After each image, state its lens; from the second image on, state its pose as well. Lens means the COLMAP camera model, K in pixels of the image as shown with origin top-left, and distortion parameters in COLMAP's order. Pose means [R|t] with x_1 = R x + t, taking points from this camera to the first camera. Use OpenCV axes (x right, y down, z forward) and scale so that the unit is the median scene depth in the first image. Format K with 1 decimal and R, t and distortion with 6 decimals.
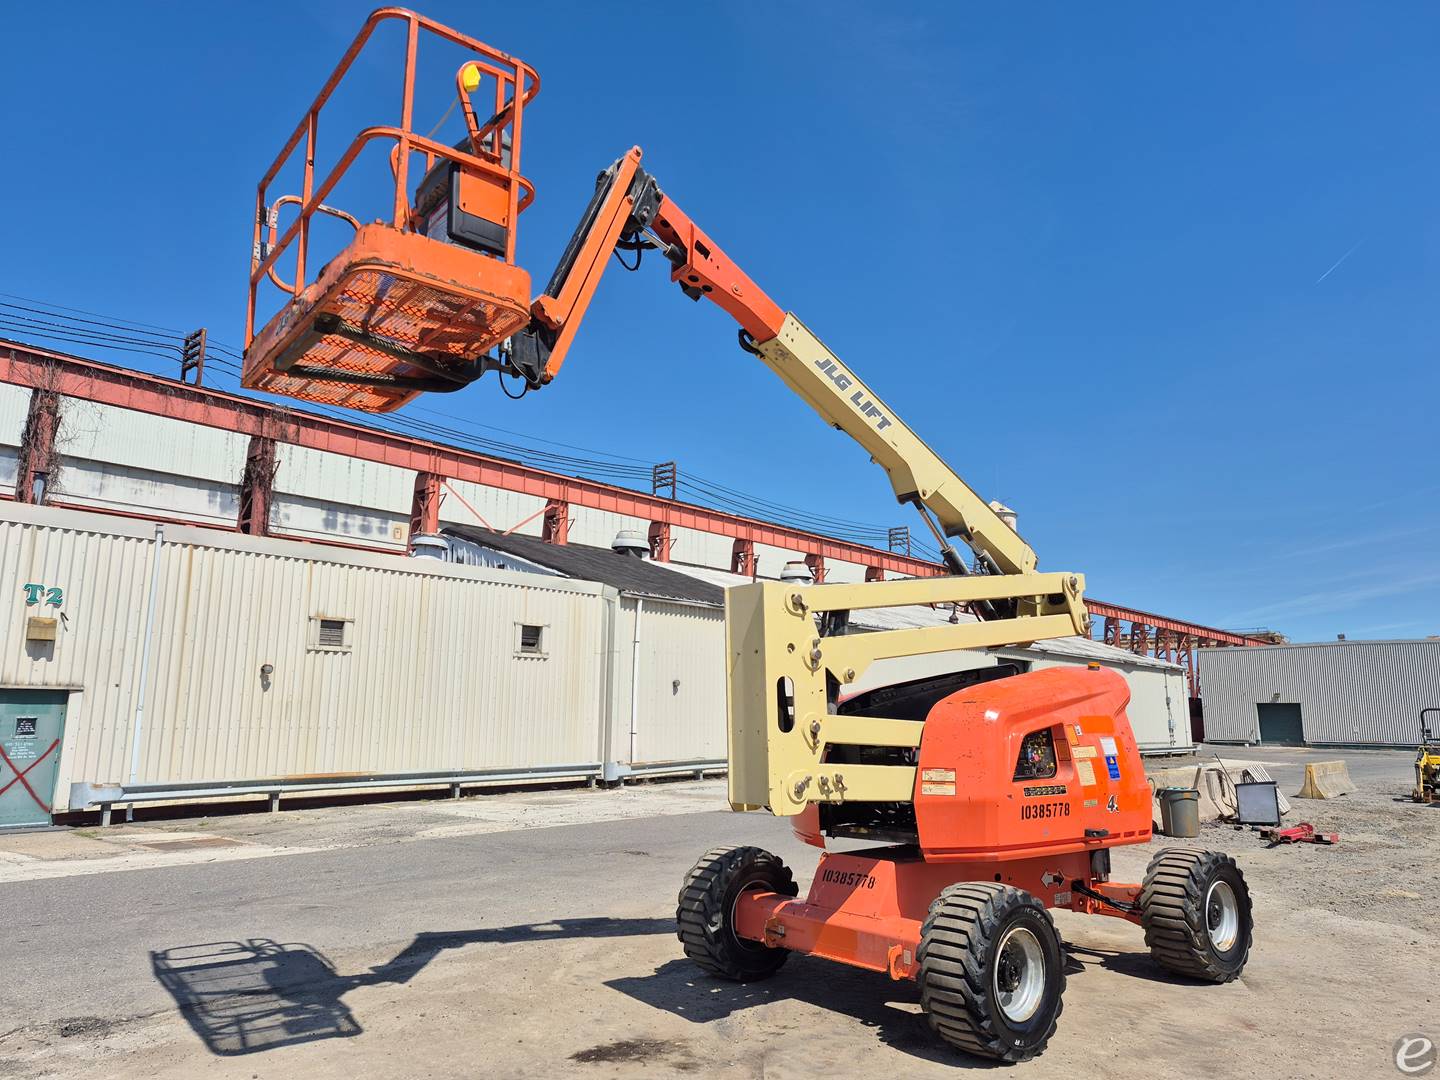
lens RADIAL K [[992.0, 0, 723.7], [0, 992.0, 543.2], [0, 0, 1]] dist [0.086325, -0.081773]
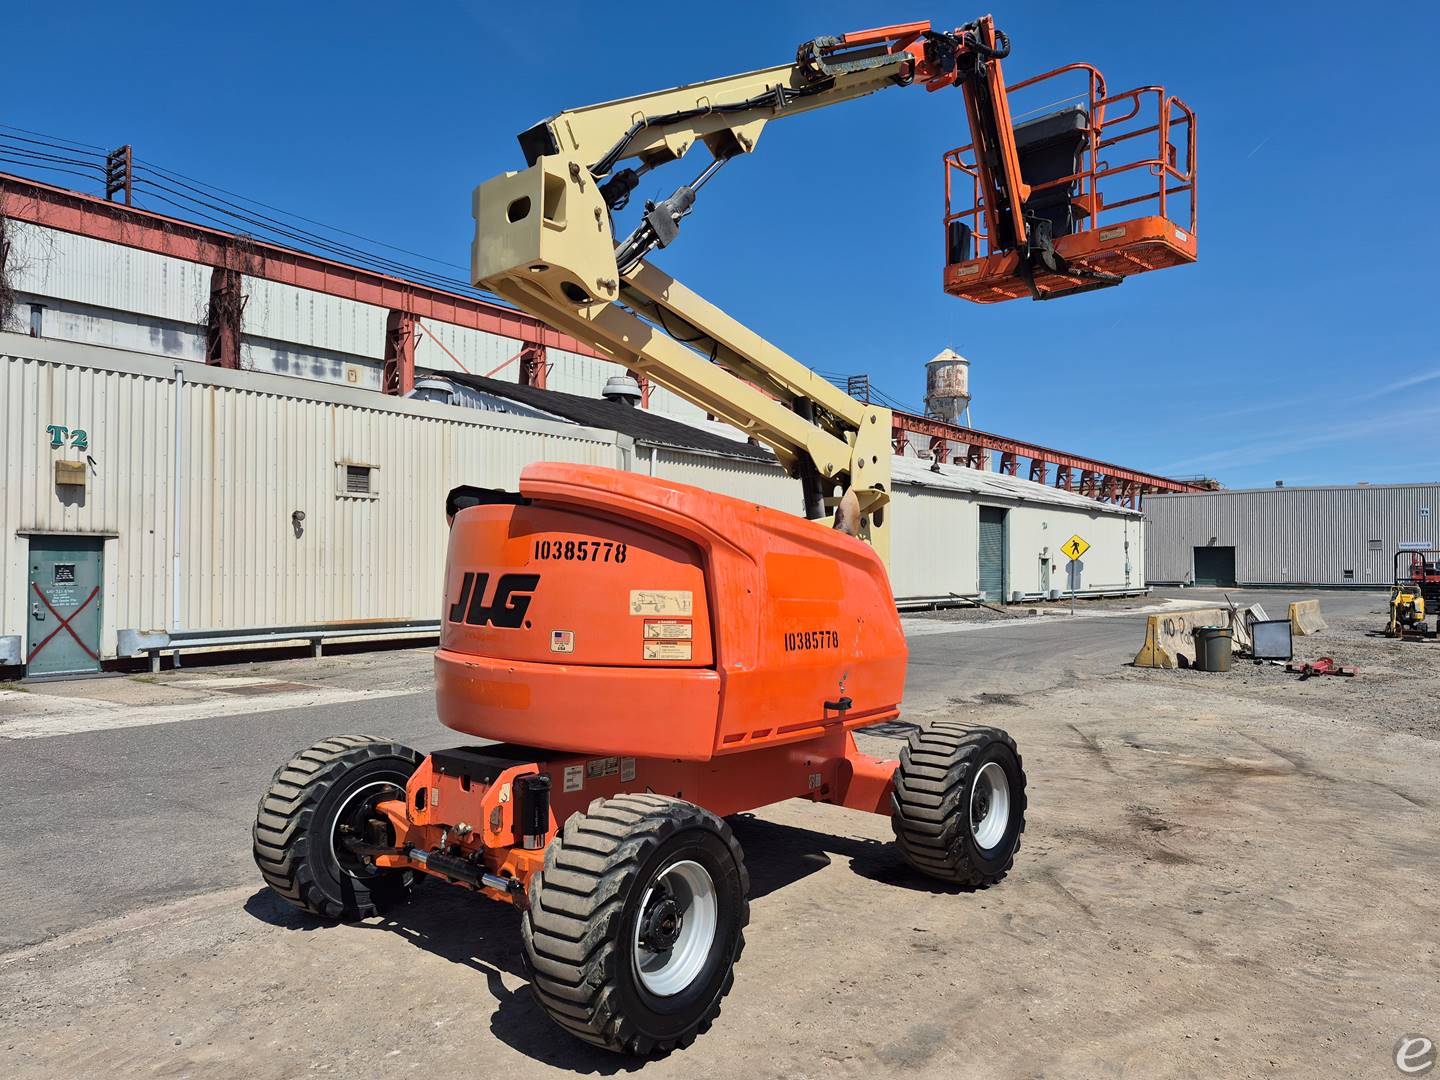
lens RADIAL K [[992.0, 0, 728.4], [0, 992.0, 552.1], [0, 0, 1]] dist [0.086325, -0.081773]
pose [[0.997948, -0.003453, 0.063937, -0.078902], [-0.006825, 0.987120, 0.159838, 0.000907], [-0.063665, -0.159947, 0.985070, 0.006597]]
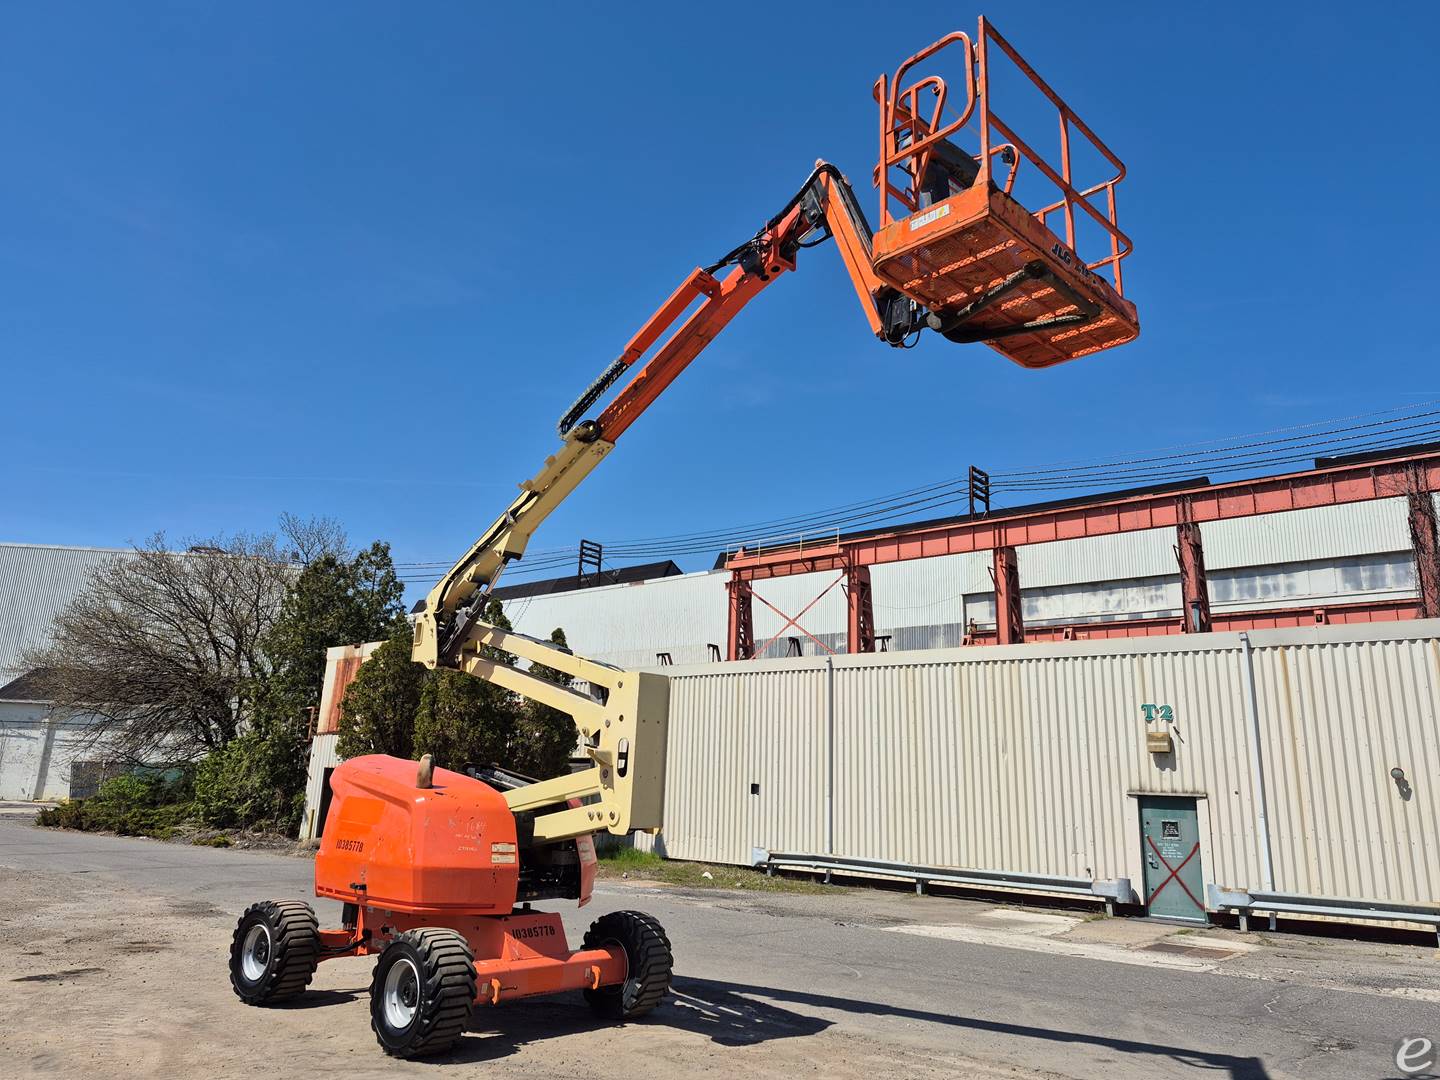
lens RADIAL K [[992.0, 0, 715.5], [0, 992.0, 544.9], [0, 0, 1]] dist [0.086325, -0.081773]
pose [[0.040500, -0.246305, -0.968346, 0.323802], [0.141311, 0.960812, -0.238478, 0.048176], [0.989136, -0.127179, 0.073719, 0.301776]]
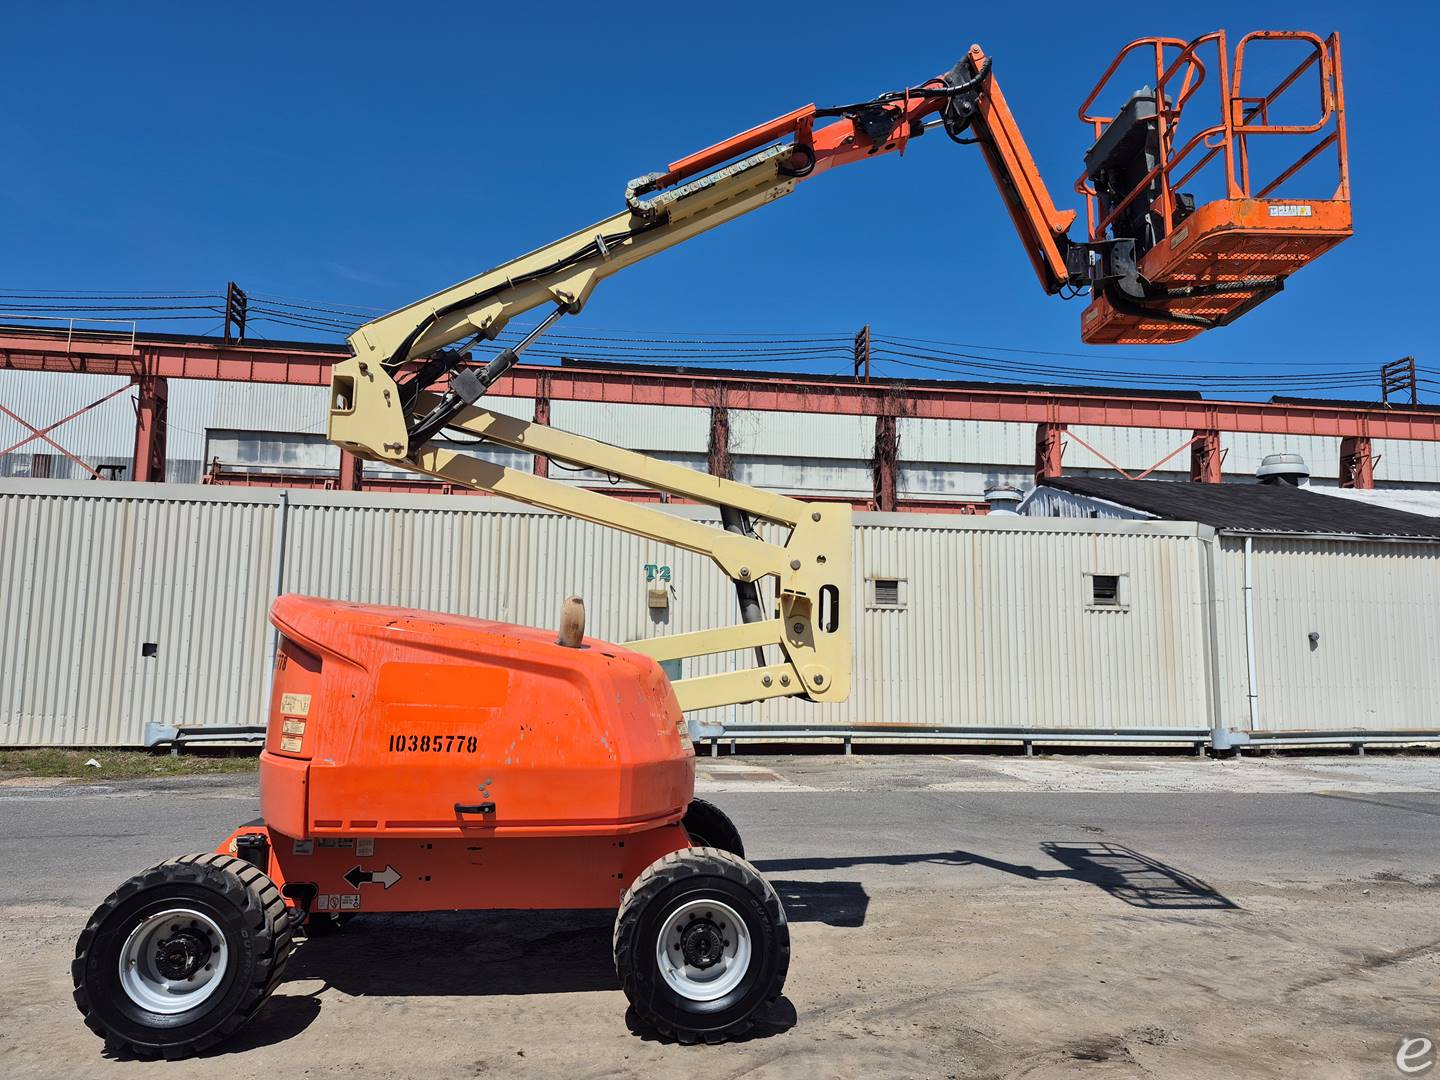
lens RADIAL K [[992.0, 0, 725.0], [0, 992.0, 547.8], [0, 0, 1]] dist [0.086325, -0.081773]
pose [[0.766018, -0.075058, -0.638422, 0.128801], [0.105989, 0.994314, 0.010271, 0.011335], [0.634021, -0.075533, 0.769618, 0.069777]]
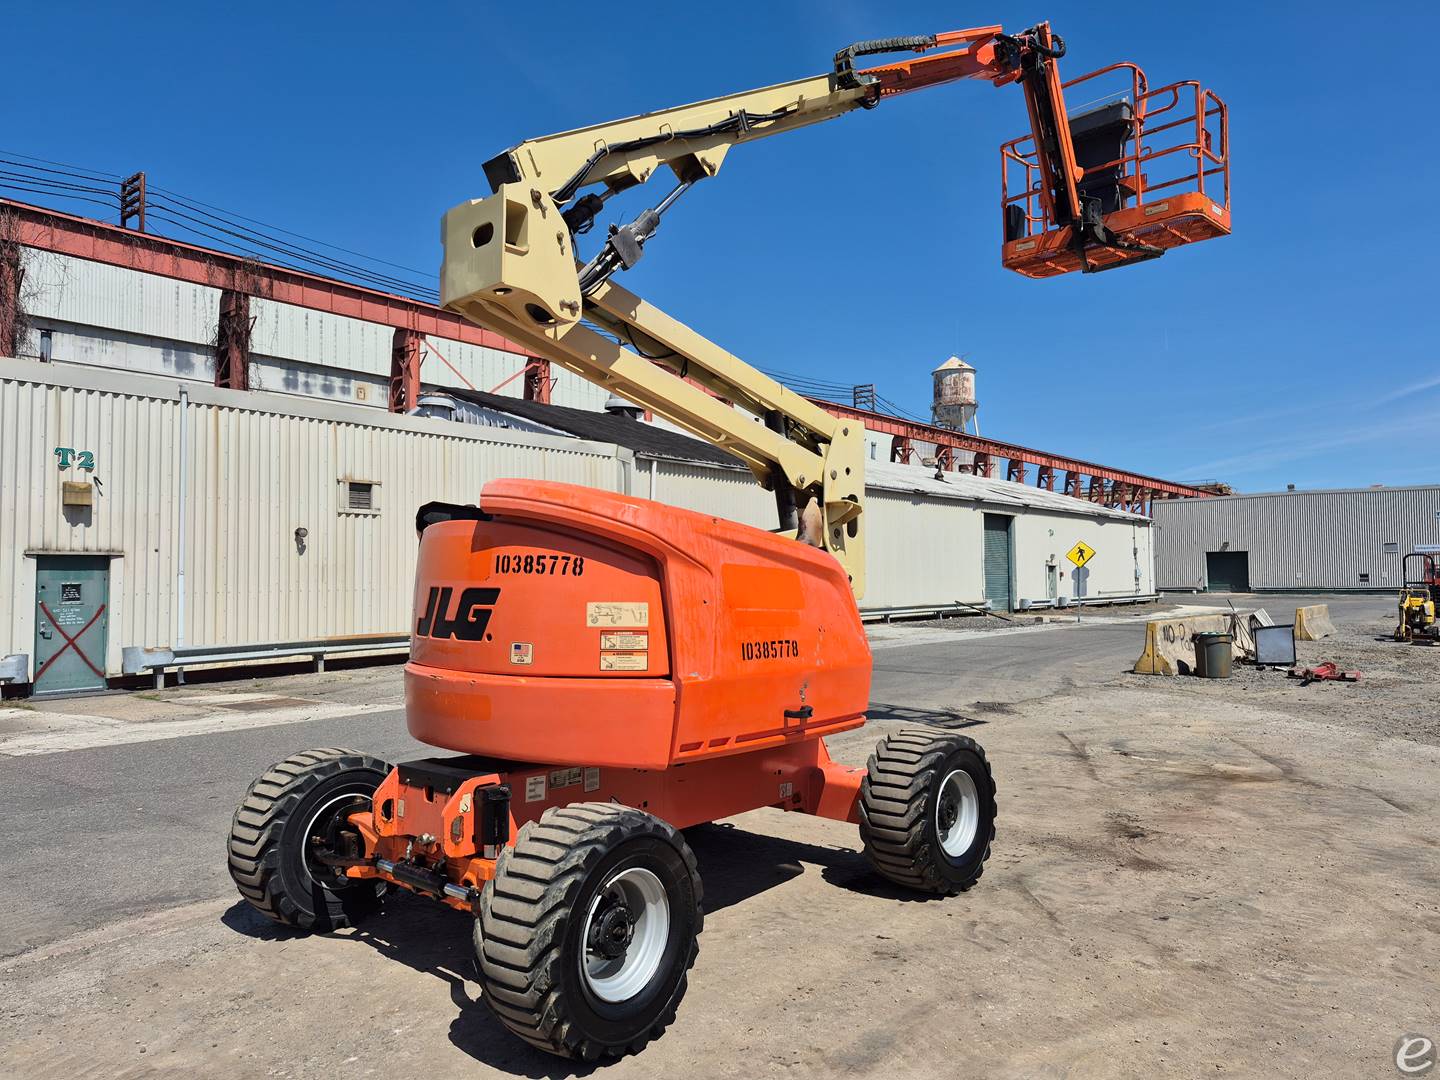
lens RADIAL K [[992.0, 0, 720.9], [0, 992.0, 538.5], [0, 0, 1]] dist [0.086325, -0.081773]
pose [[0.998805, -0.014265, 0.046746, -0.069420], [0.007802, 0.990730, 0.135625, 0.000032], [-0.048248, -0.135098, 0.989657, 0.002094]]
